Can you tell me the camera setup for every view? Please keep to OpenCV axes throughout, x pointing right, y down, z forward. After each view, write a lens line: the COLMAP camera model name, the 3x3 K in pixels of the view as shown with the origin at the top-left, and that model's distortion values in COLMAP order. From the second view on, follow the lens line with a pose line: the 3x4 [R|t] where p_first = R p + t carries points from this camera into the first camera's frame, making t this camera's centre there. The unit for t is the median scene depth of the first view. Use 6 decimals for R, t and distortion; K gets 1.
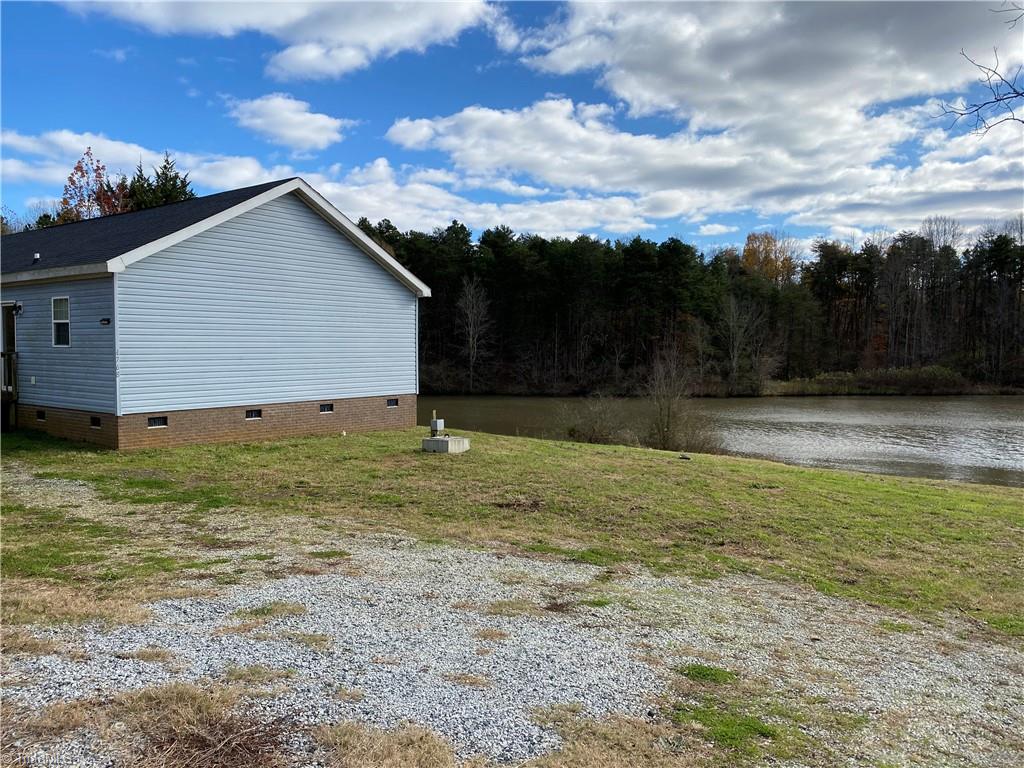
lens RADIAL K [[782.2, 0, 511.8], [0, 782.2, 377.9], [0, 0, 1]] dist [0.049094, -0.066341]
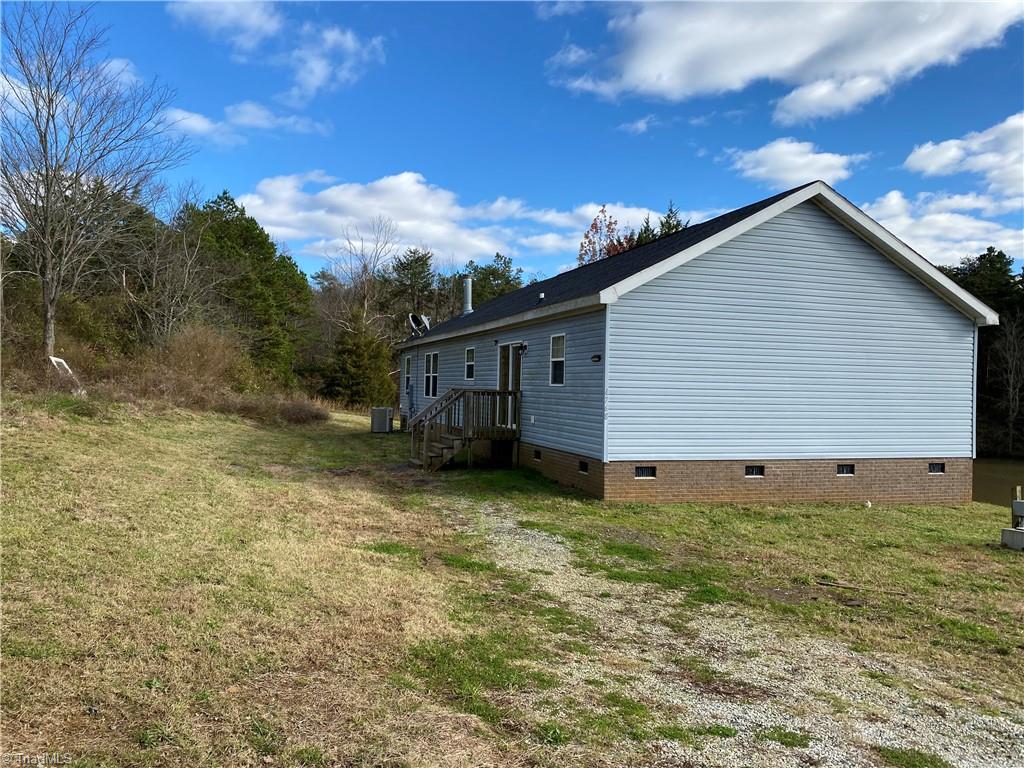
lens RADIAL K [[756.0, 0, 492.9], [0, 756.0, 388.2], [0, 0, 1]] dist [0.082211, -0.076265]
pose [[0.804398, 0.016330, -0.593866, -0.085850], [-0.044473, 0.998473, -0.032783, -0.002642], [0.592424, 0.052782, 0.803896, 0.214913]]
